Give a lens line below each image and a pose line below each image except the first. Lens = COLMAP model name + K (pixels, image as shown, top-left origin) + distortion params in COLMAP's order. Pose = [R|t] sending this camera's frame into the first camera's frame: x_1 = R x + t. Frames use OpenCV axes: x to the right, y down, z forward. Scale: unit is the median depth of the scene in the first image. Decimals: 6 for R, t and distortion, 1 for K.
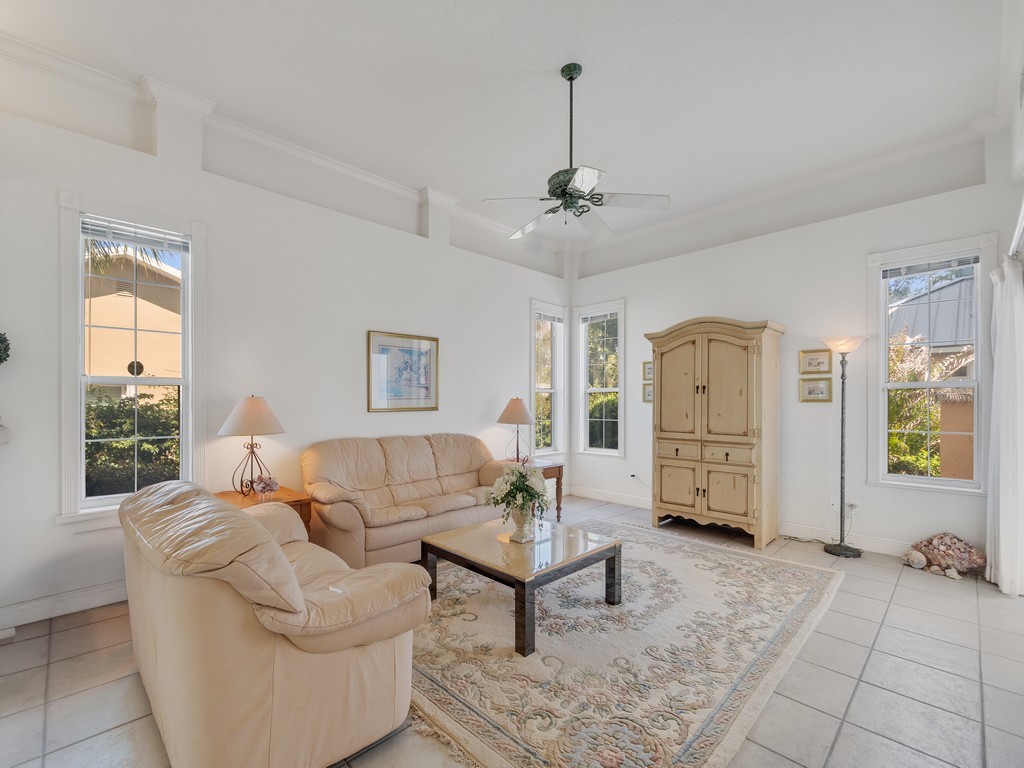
lens RADIAL K [[451.2, 0, 496.9], [0, 451.2, 401.4], [0, 0, 1]] dist [-0.000791, -0.000226]
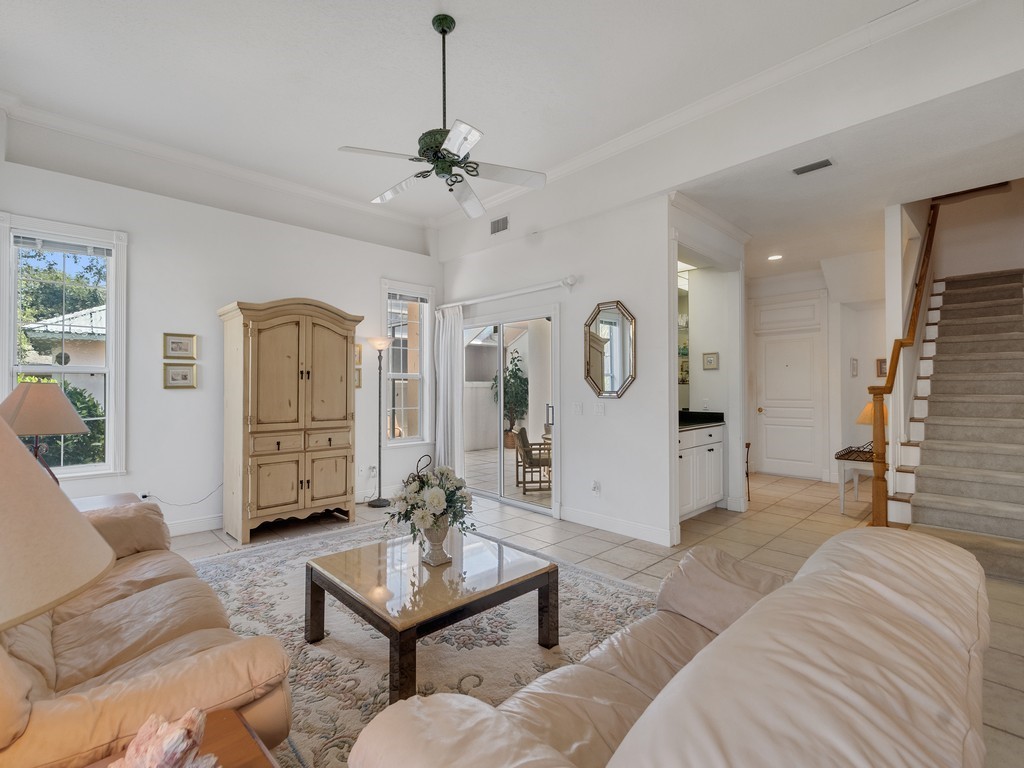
lens RADIAL K [[473.5, 0, 481.7], [0, 473.5, 385.0], [0, 0, 1]] dist [-0.000397, -0.000277]
pose [[0.029280, 0.004790, 0.999560, -0.580858], [0.002733, 0.999984, -0.004872, 0.000601], [-0.999568, 0.002874, 0.029266, 0.668449]]
